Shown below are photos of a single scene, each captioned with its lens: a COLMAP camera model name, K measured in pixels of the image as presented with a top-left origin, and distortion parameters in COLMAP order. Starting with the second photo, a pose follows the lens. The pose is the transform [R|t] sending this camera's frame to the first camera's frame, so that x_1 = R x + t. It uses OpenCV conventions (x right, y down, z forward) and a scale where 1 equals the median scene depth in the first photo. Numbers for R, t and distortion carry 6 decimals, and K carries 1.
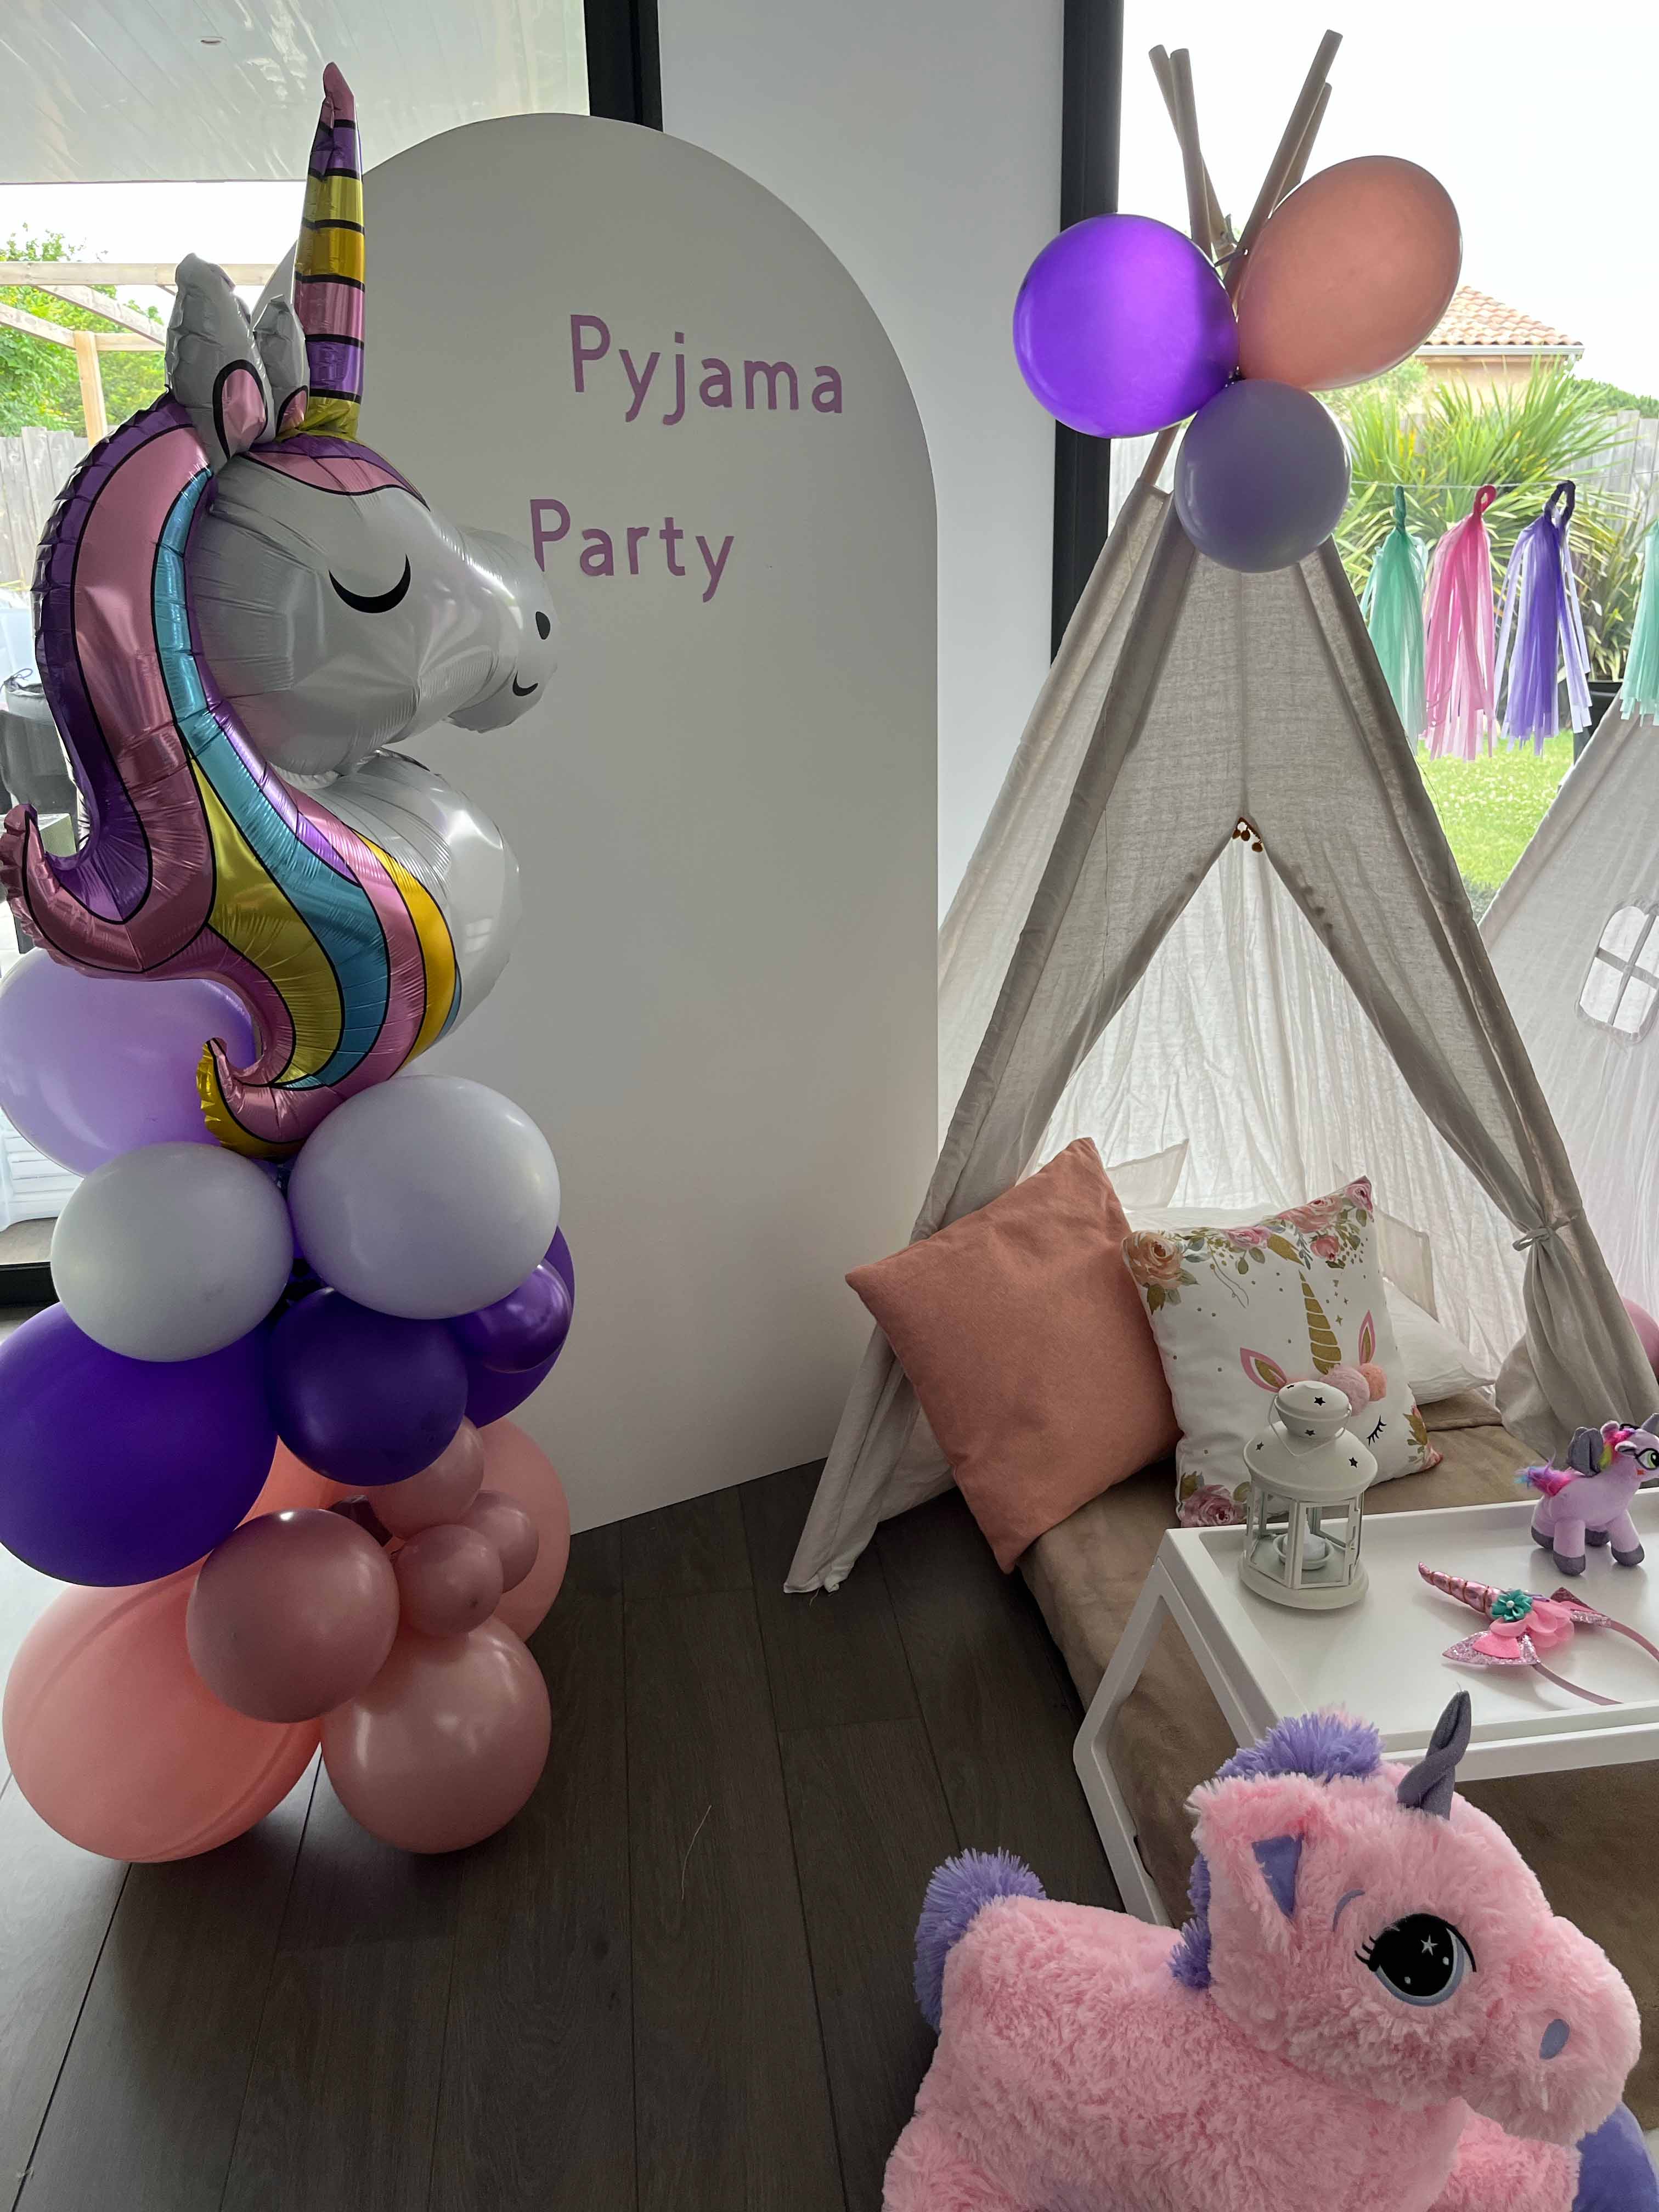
lens RADIAL K [[1570.3, 0, 829.5], [0, 1570.3, 1106.0], [0, 0, 1]] dist [-0.009847, -0.001837]
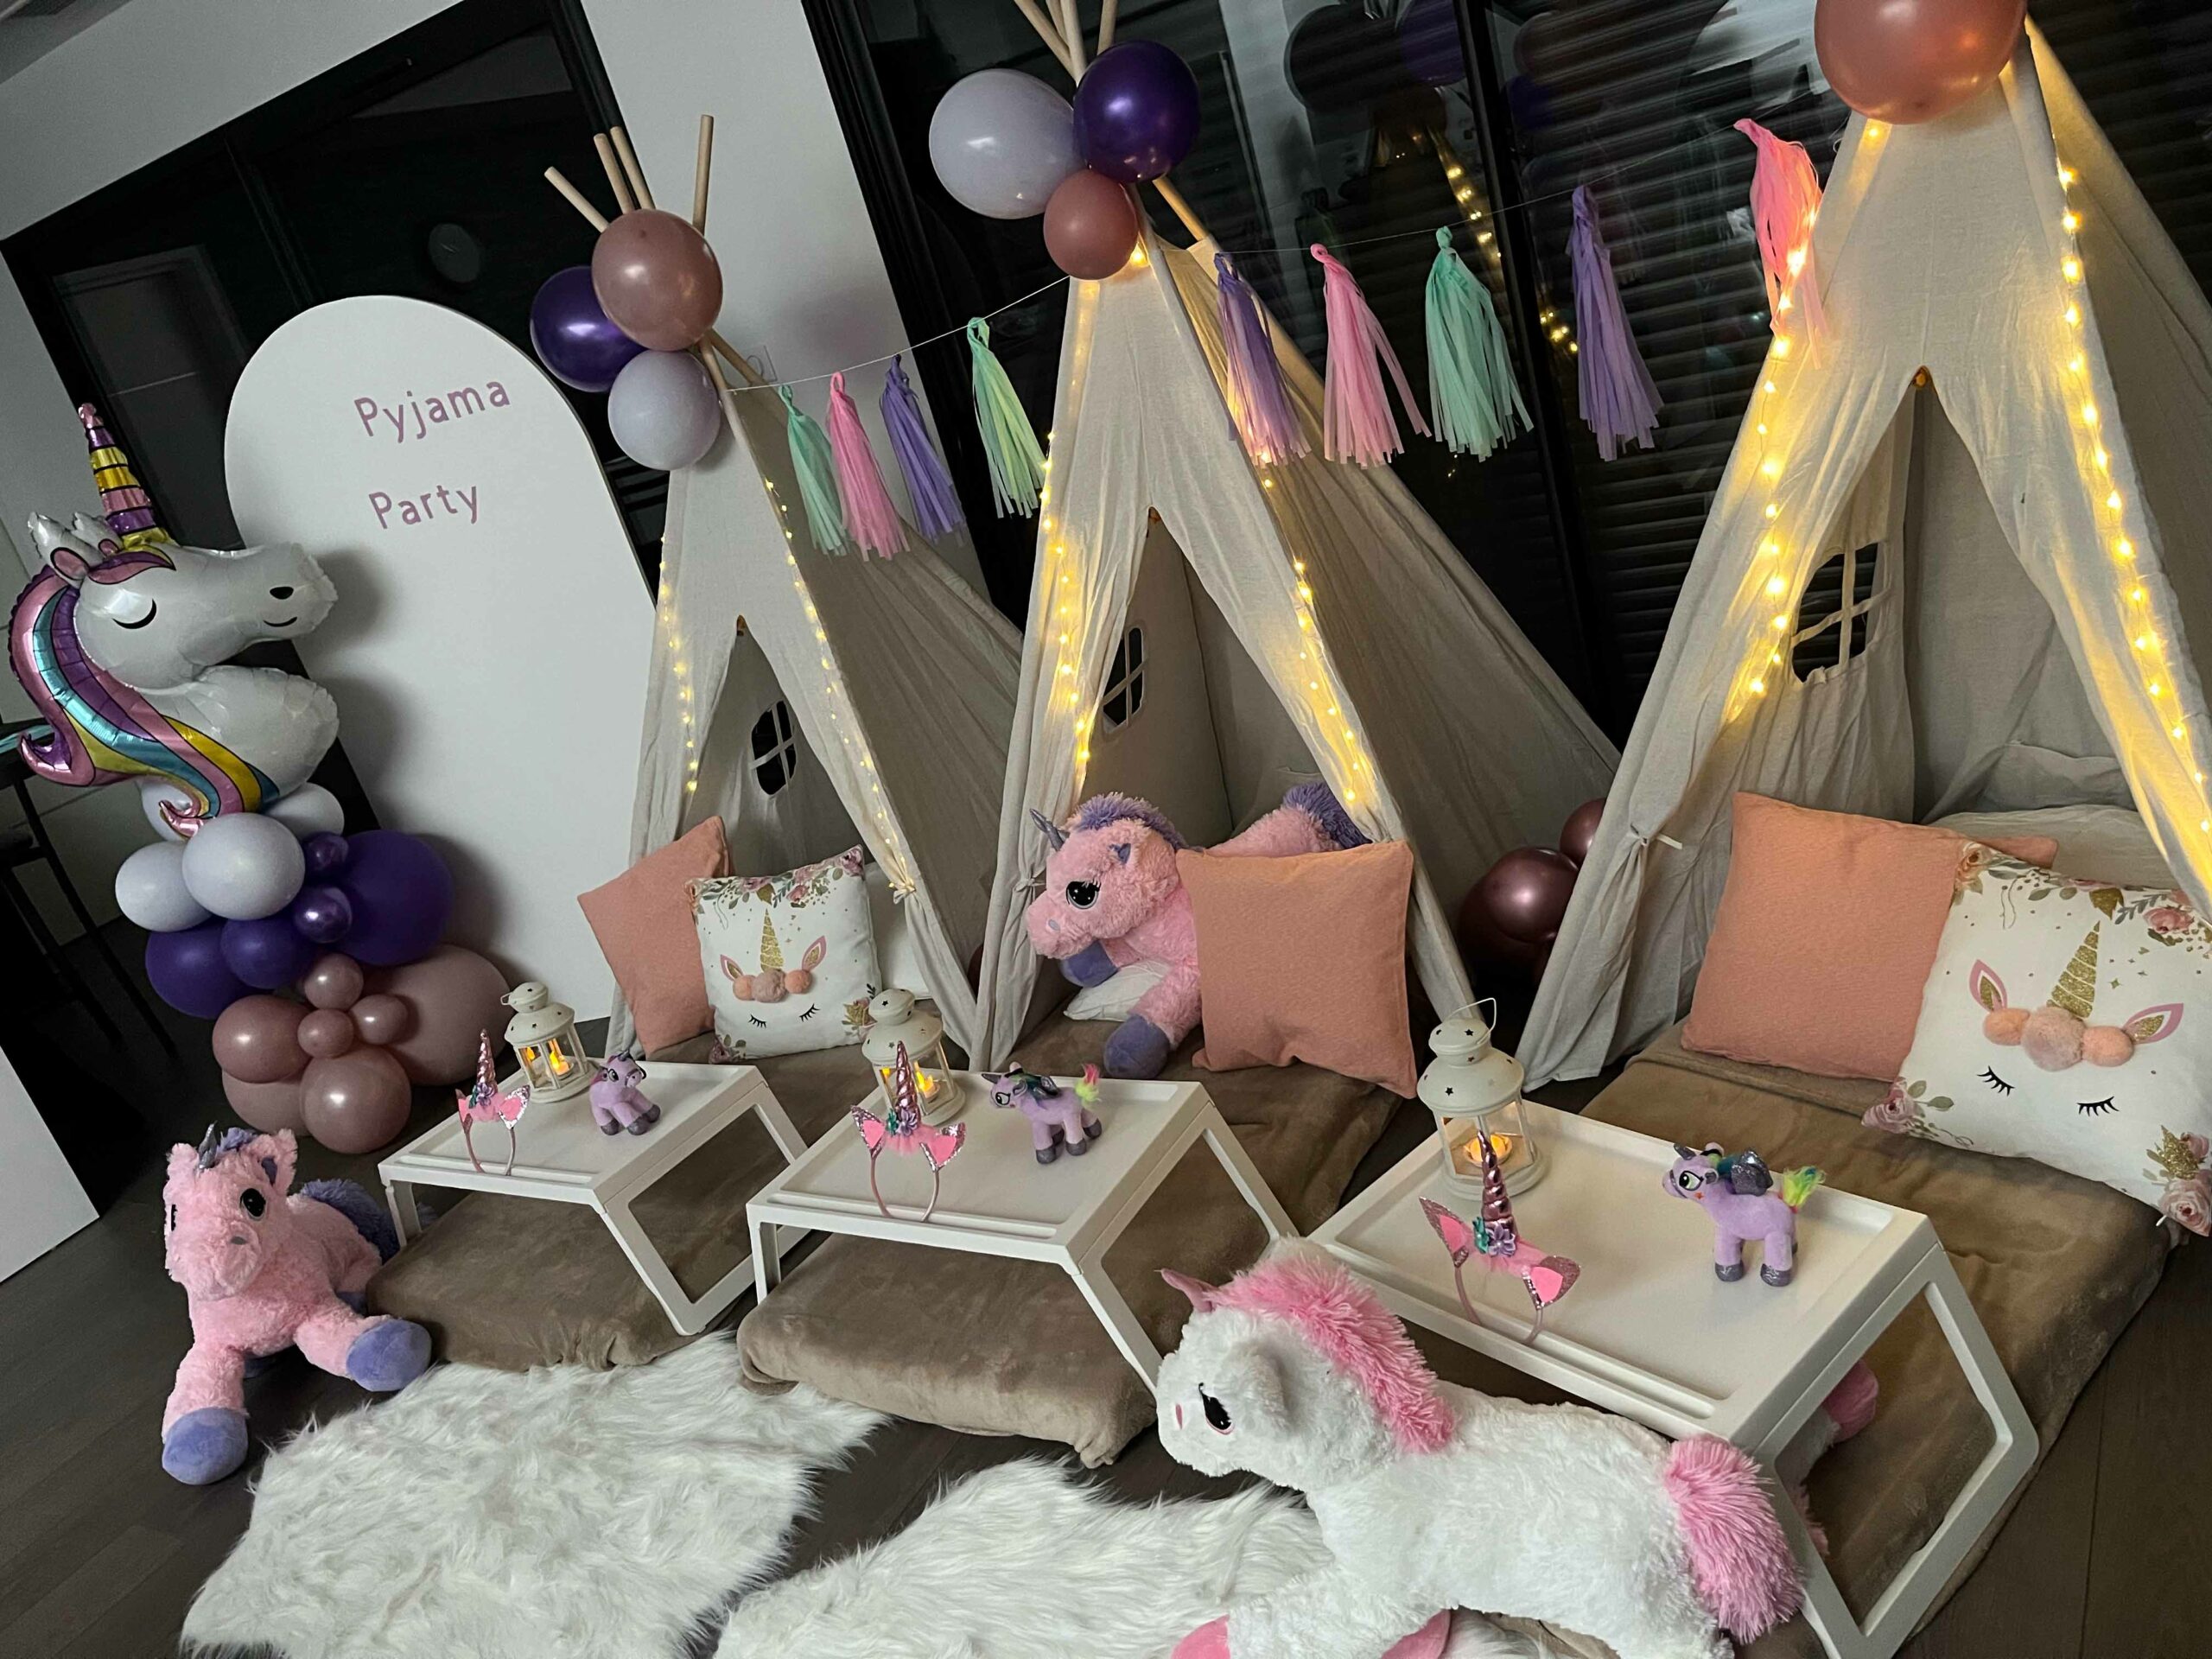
lens RADIAL K [[1570.3, 0, 1181.4], [0, 1570.3, 816.9], [0, 0, 1]] dist [-0.009847, -0.001837]
pose [[0.803263, 0.028968, -0.594920, 1.694413], [0.051740, 0.991648, 0.118145, -0.161979], [0.593374, -0.125682, 0.795055, 0.010450]]
